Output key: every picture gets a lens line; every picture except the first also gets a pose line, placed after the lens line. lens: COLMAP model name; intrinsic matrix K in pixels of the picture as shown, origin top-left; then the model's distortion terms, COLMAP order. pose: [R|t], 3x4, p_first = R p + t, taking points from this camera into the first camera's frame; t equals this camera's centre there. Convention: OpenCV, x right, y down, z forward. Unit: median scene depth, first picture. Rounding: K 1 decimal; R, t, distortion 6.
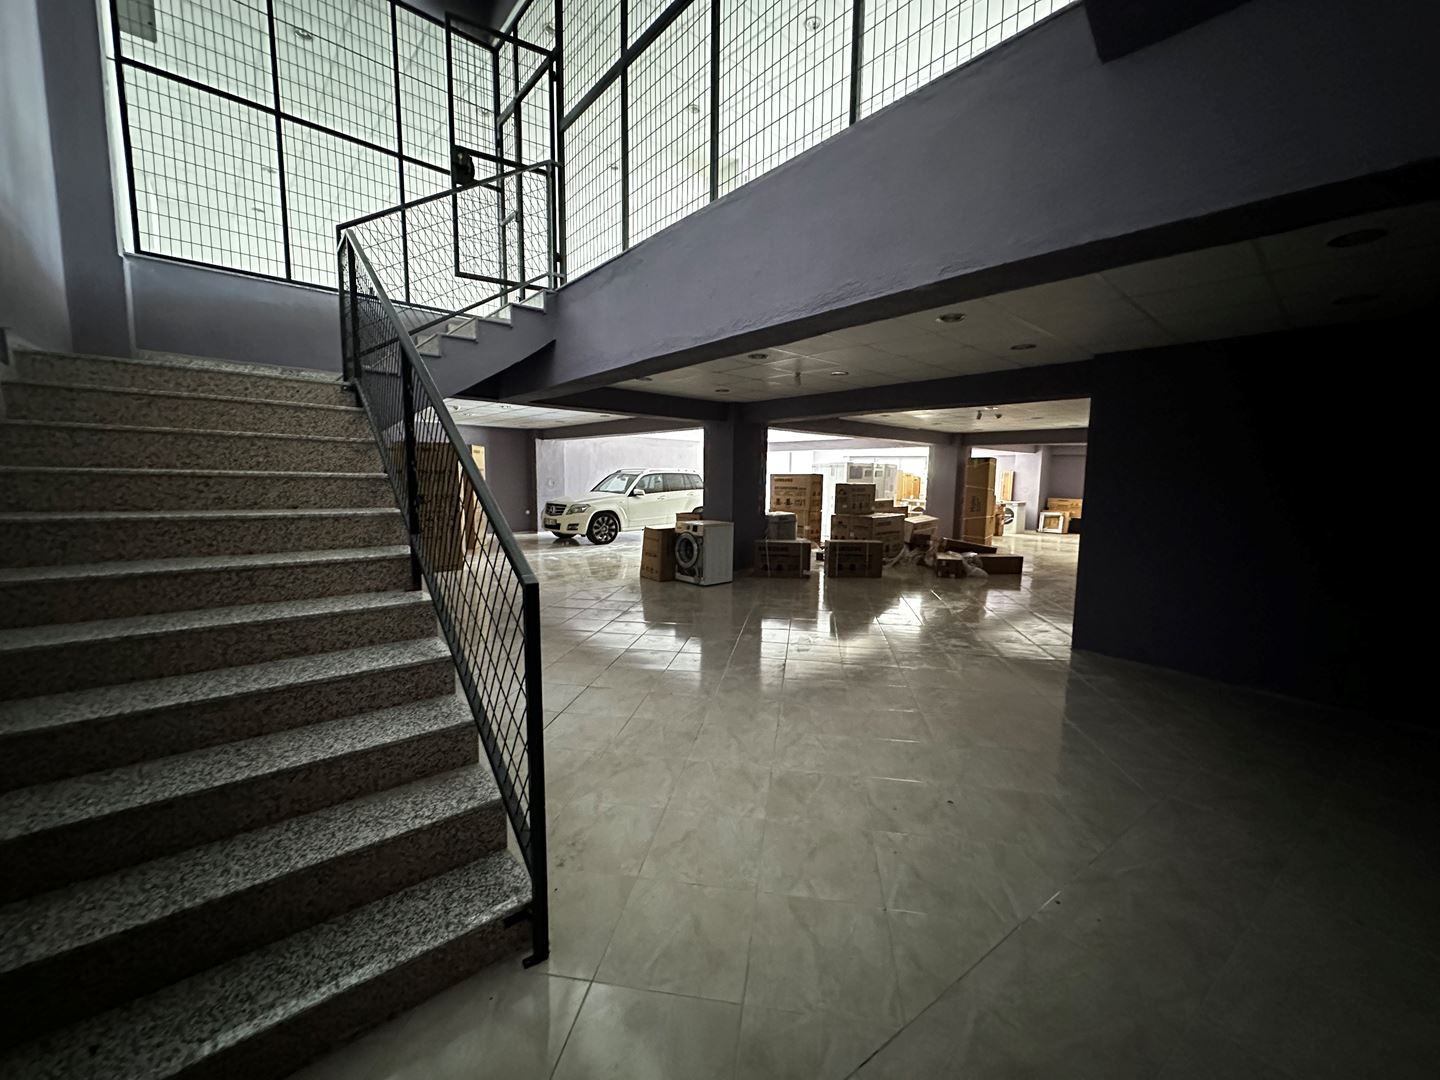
lens RADIAL K [[570.0, 0, 718.1], [0, 570.0, 539.1], [0, 0, 1]] dist [-0.000551, -0.000308]
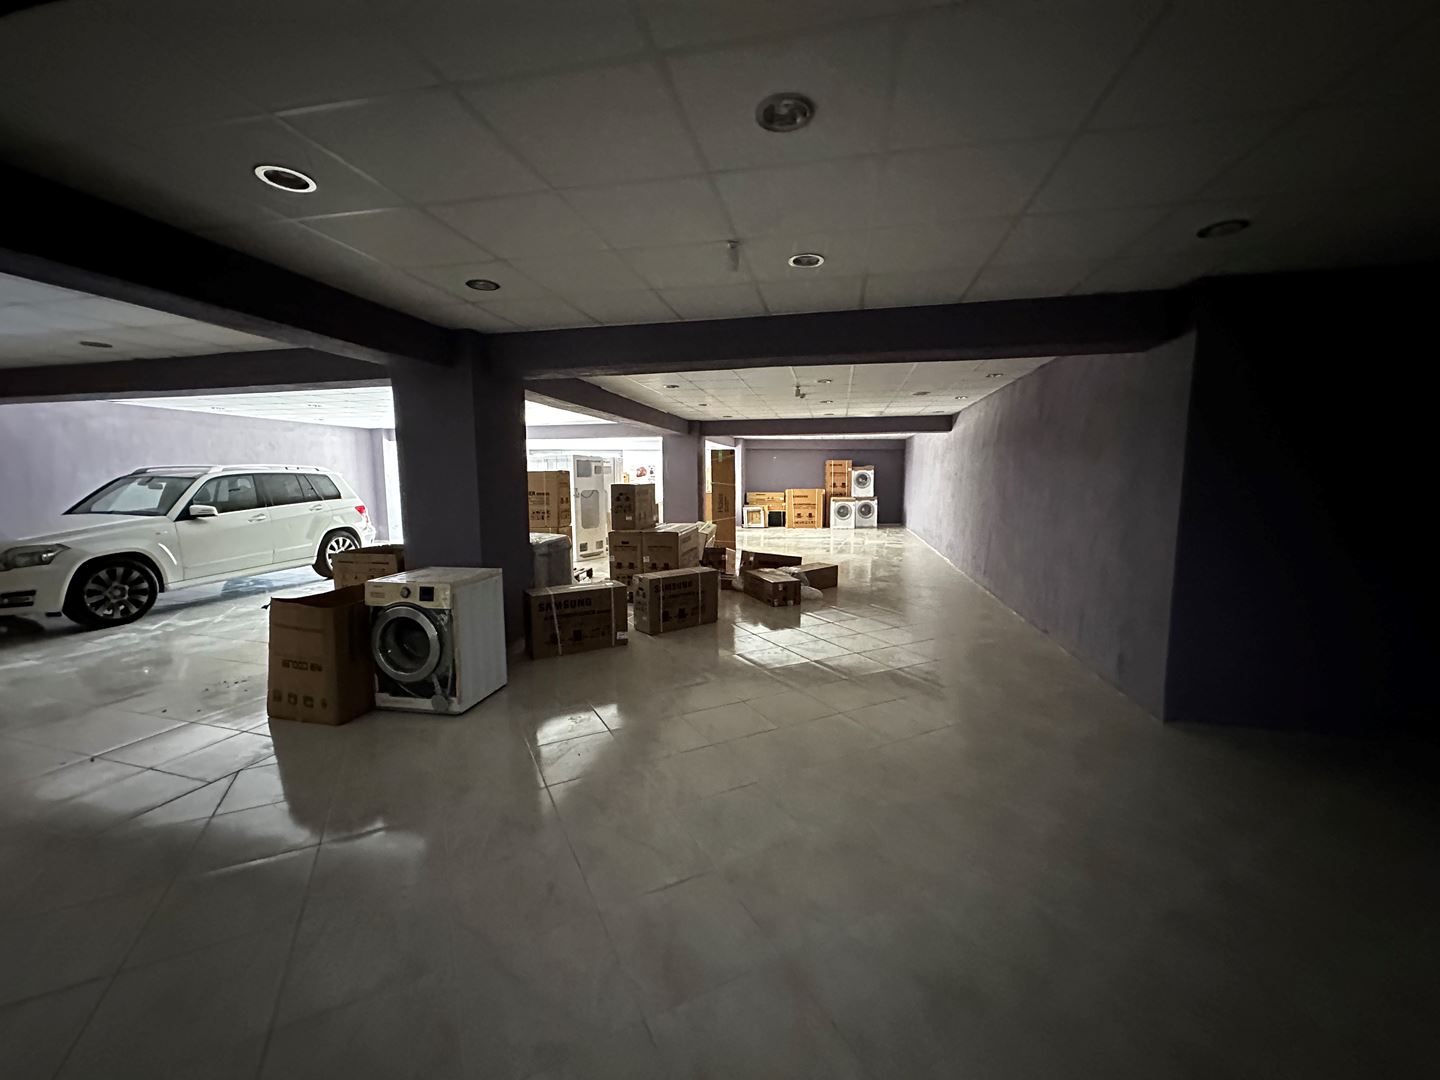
lens RADIAL K [[570.0, 0, 722.9], [0, 570.0, 535.2], [0, 0, 1]] dist [-0.000551, -0.000308]
pose [[0.798180, -0.080237, 0.597052, -0.074869], [0.081291, 0.996371, 0.025227, -0.035910], [-0.596909, 0.028399, 0.801806, 0.309729]]
